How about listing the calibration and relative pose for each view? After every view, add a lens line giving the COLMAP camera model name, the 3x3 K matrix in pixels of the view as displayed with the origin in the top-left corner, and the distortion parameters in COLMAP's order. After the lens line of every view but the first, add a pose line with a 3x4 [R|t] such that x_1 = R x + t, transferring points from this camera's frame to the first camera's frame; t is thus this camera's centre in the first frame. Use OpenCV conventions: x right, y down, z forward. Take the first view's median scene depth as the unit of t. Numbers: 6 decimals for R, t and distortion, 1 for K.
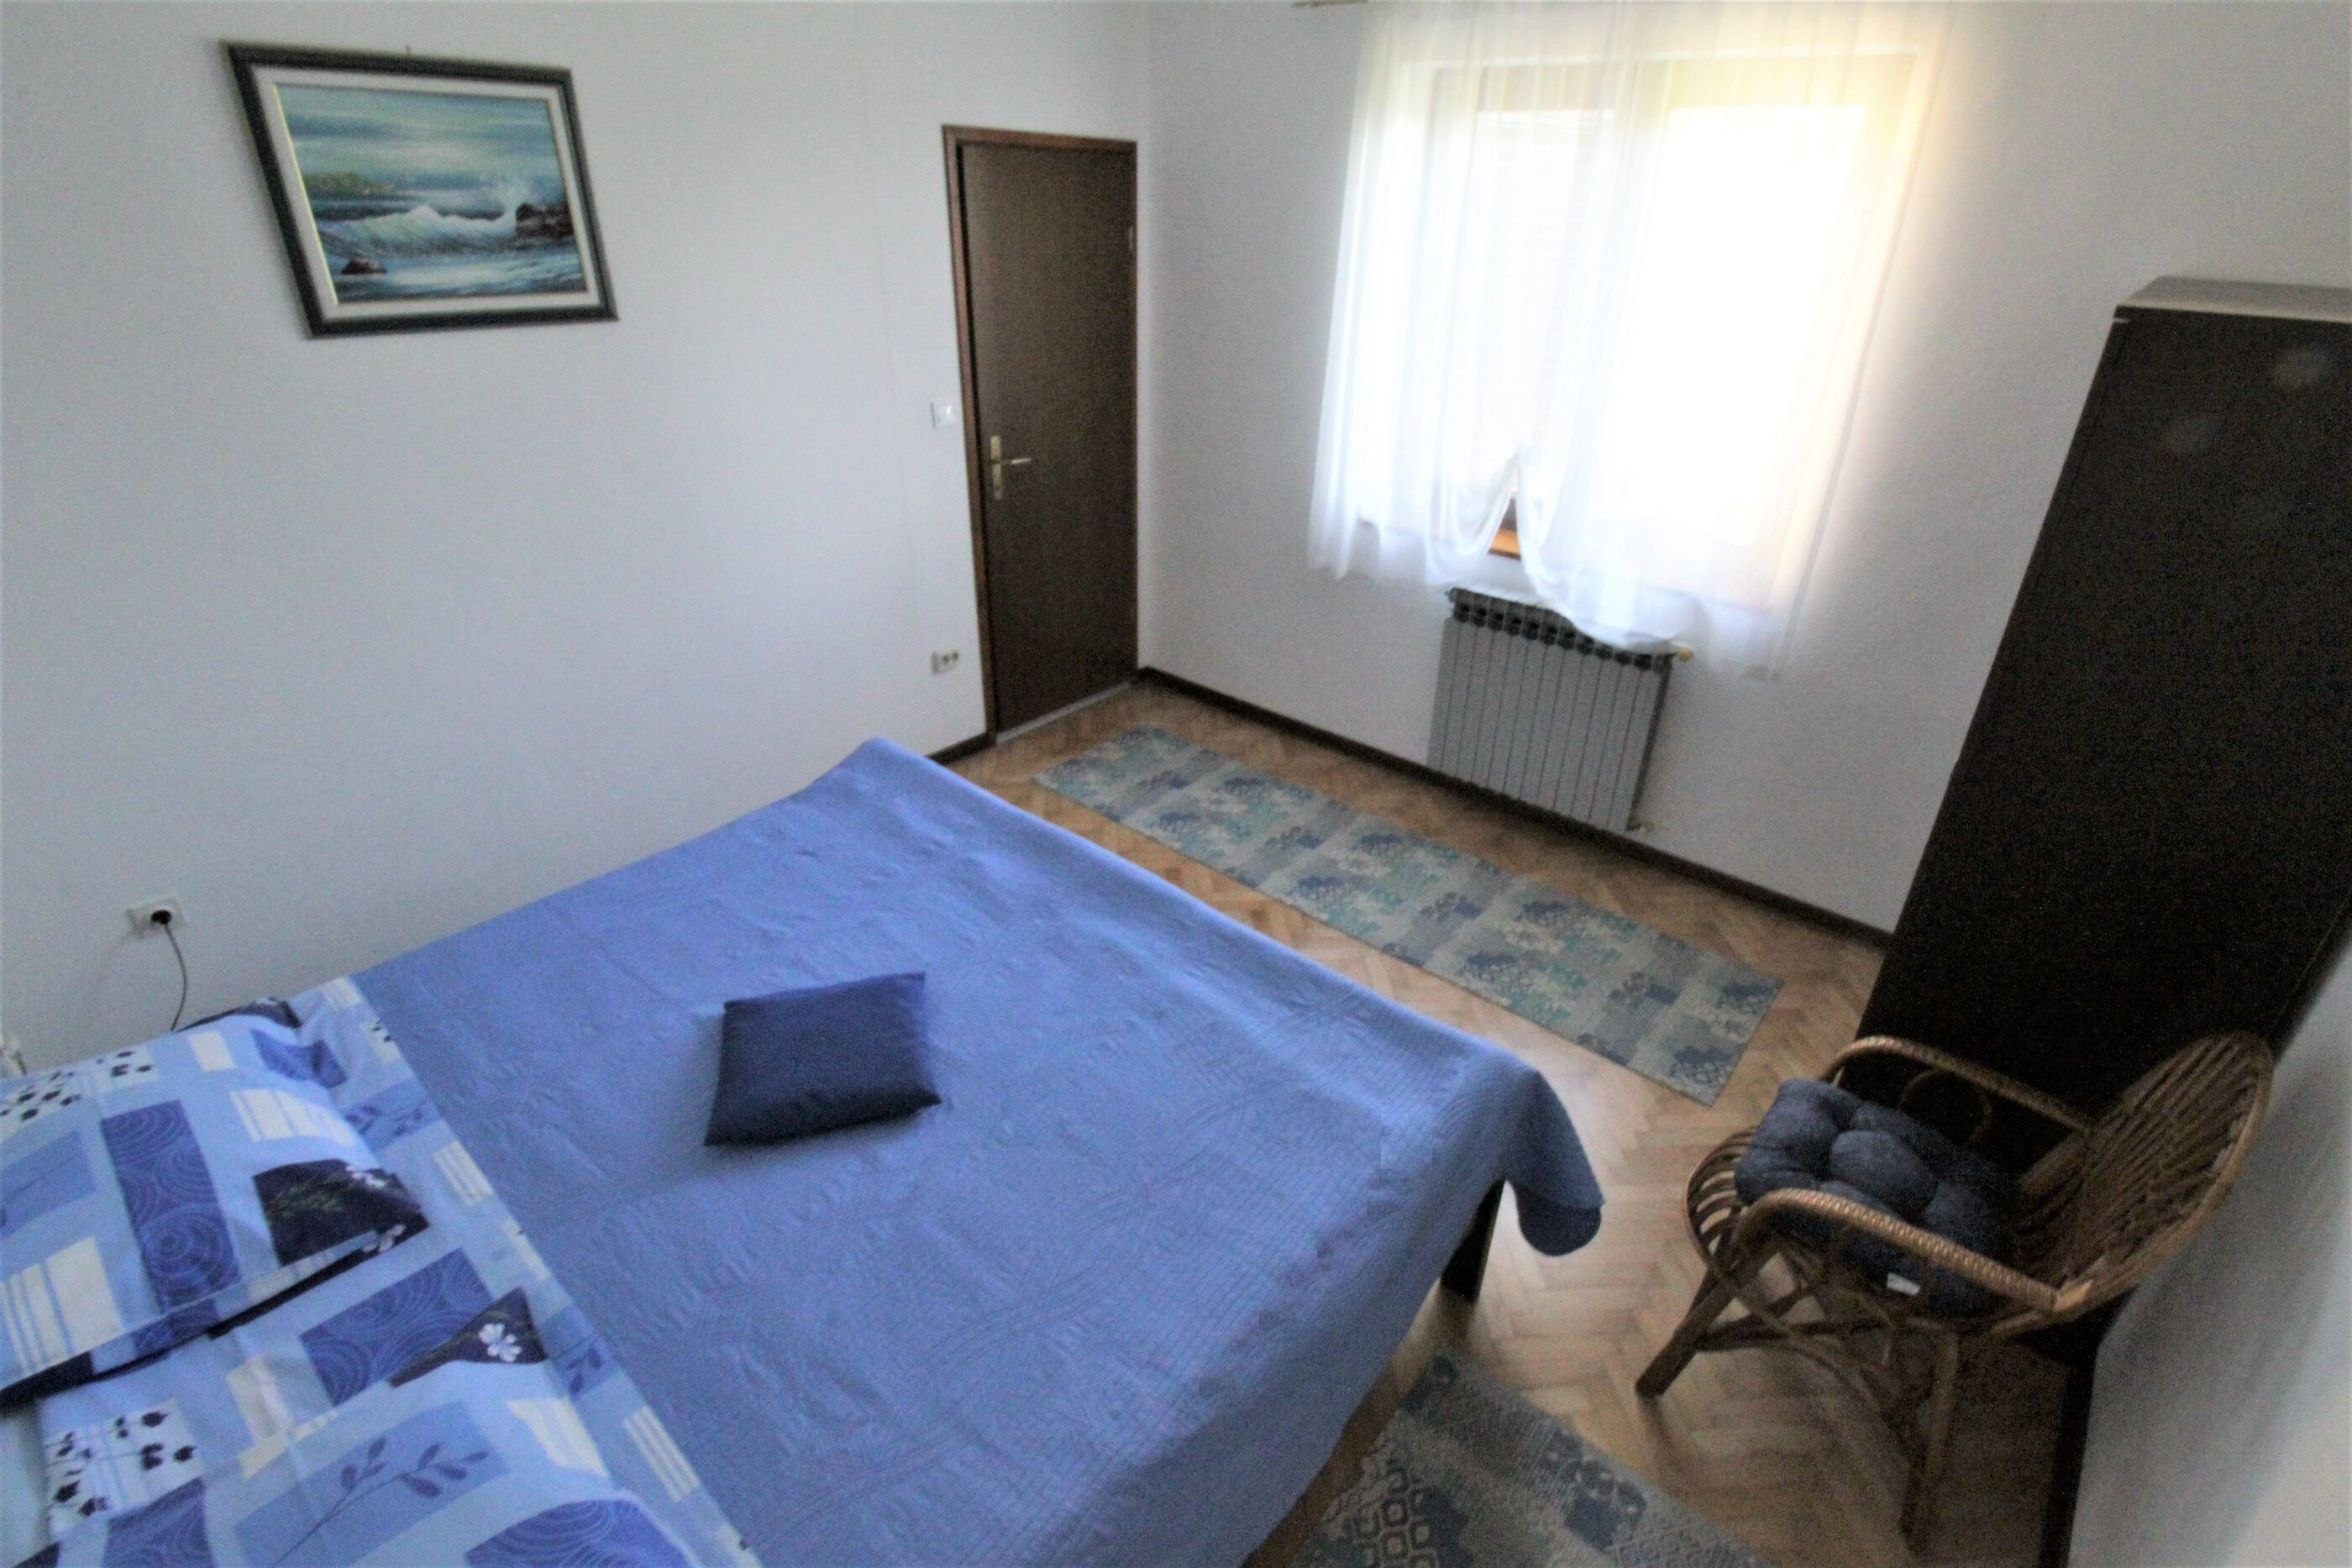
lens RADIAL K [[1099.1, 0, 1203.9], [0, 1099.1, 782.1], [0, 0, 1]] dist [-0.000083, -0.006932]
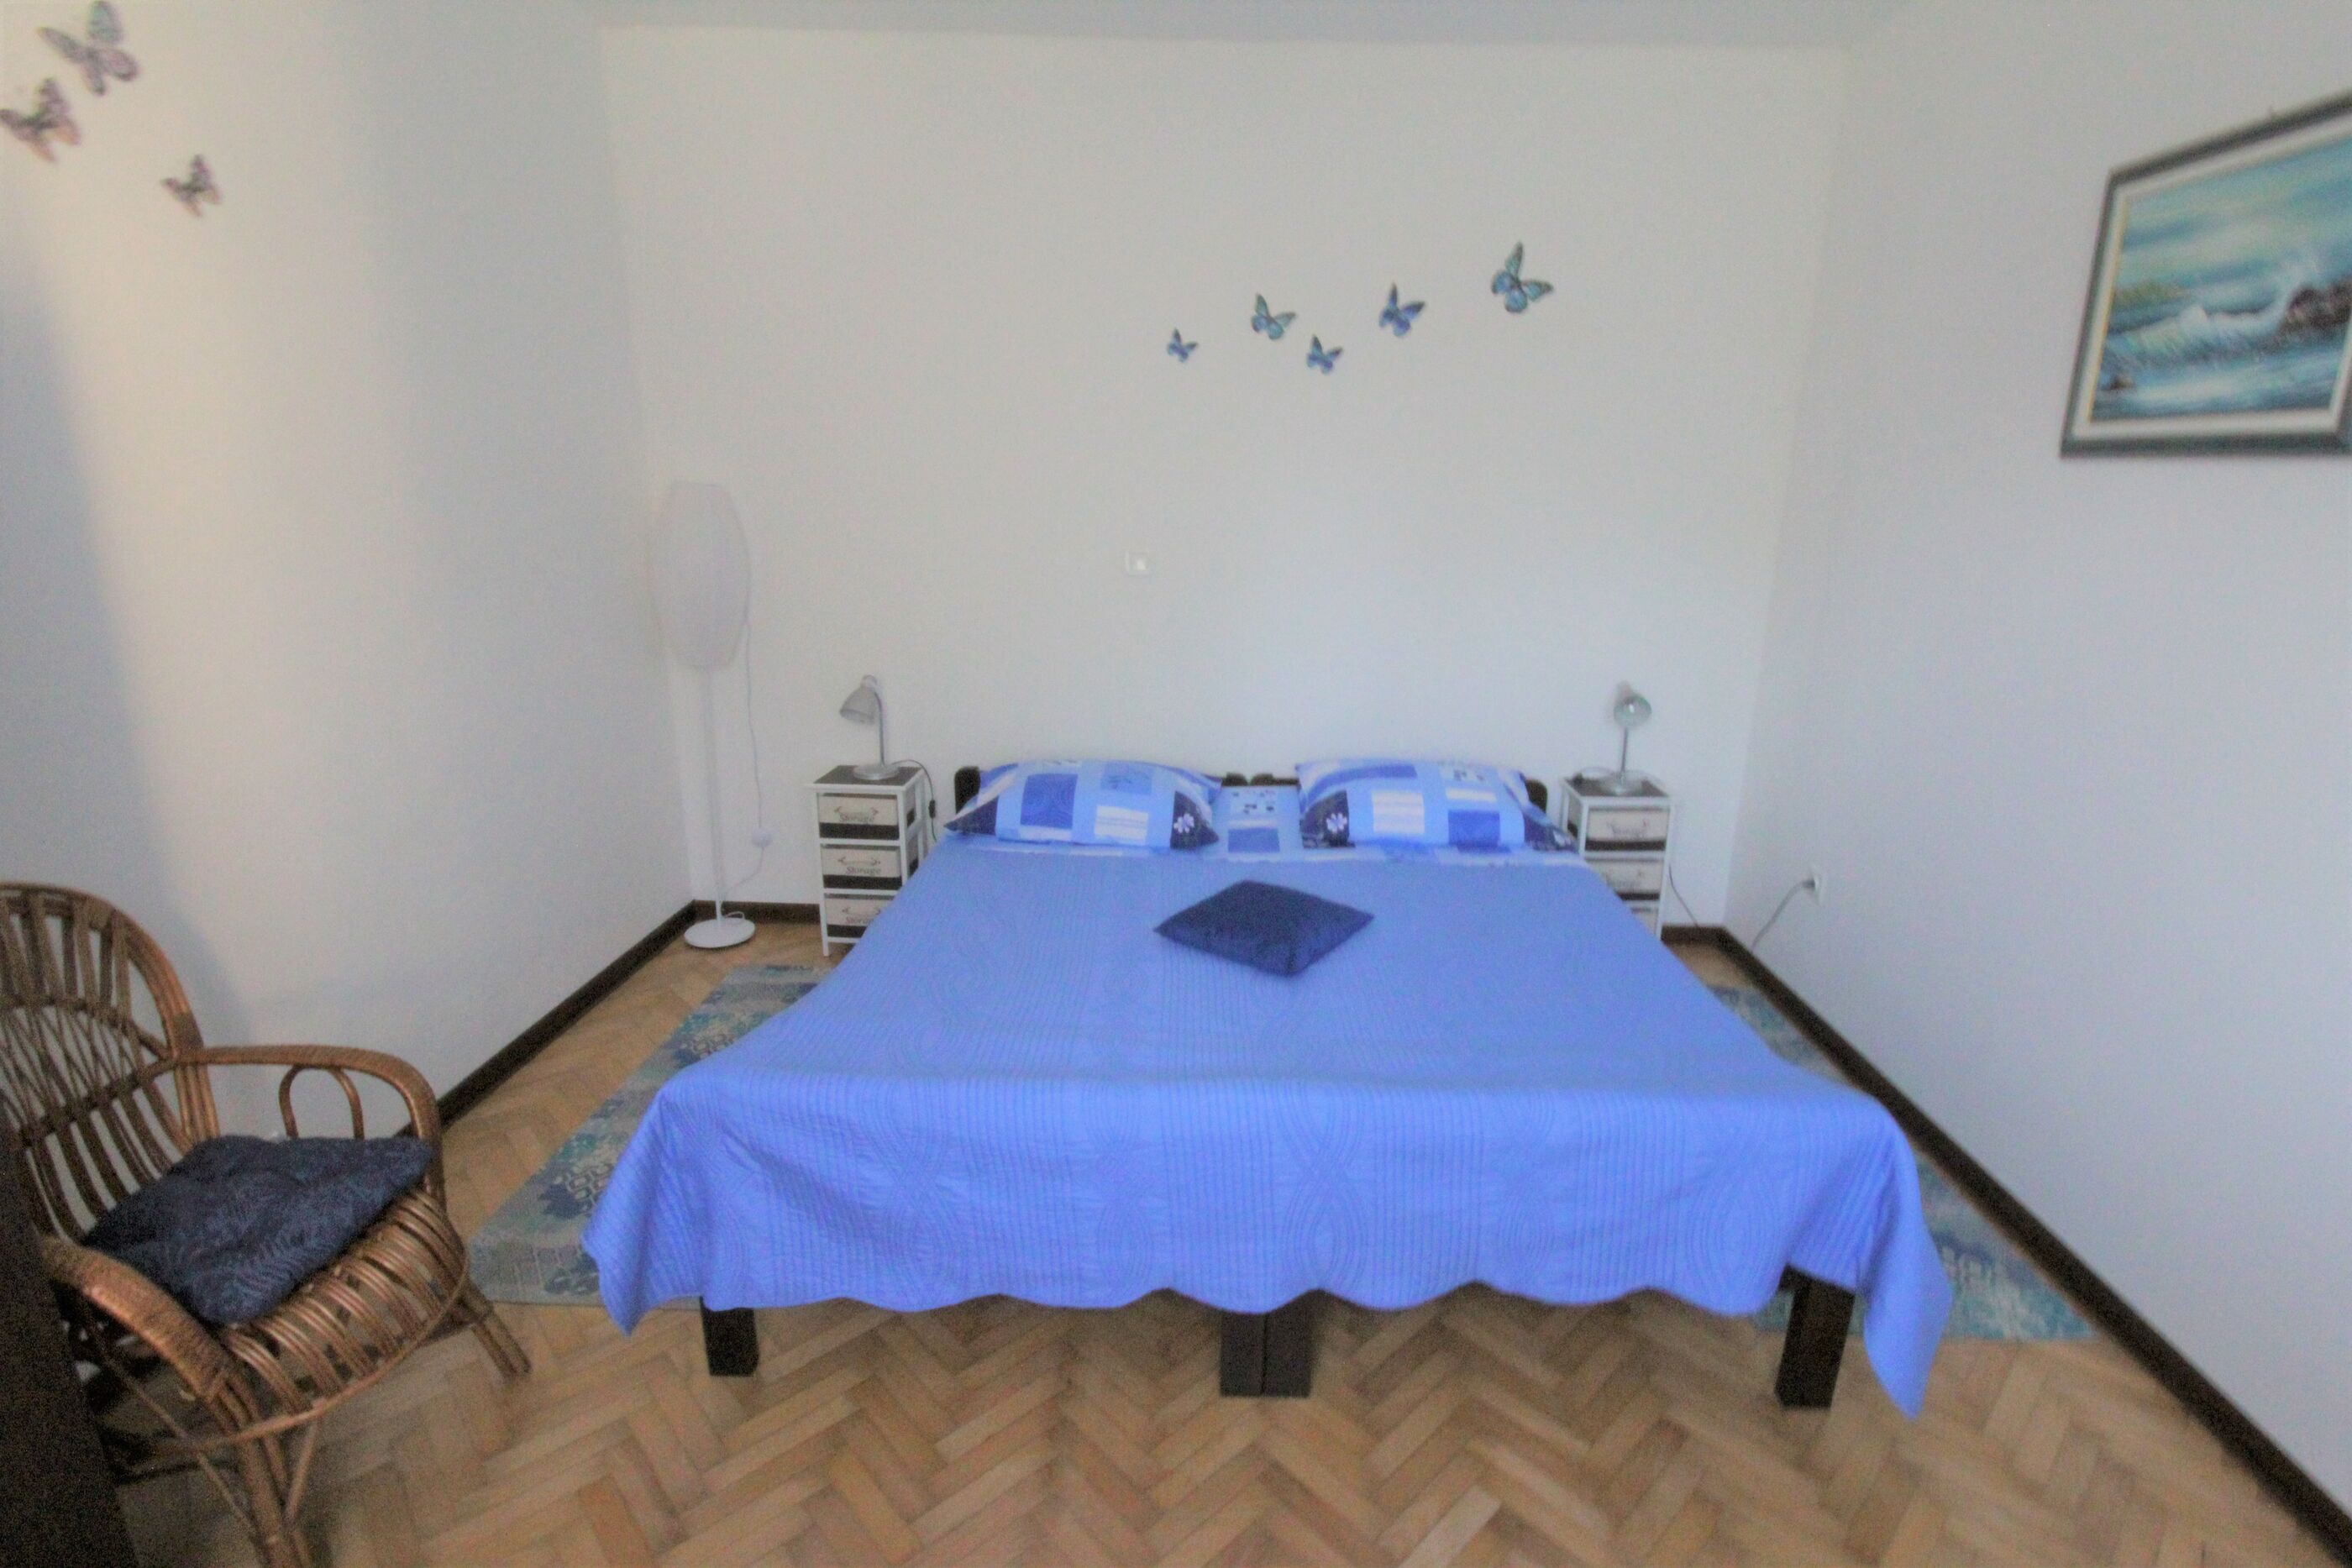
lens RADIAL K [[1091.0, 0, 1208.8], [0, 1091.0, 788.1], [0, 0, 1]] dist [-0.000069, -0.010488]
pose [[-0.773399, 0.133863, -0.619625, 0.361950], [-0.334964, 0.743554, 0.578729, -0.450081], [0.538195, 0.655140, -0.530225, 1.184072]]
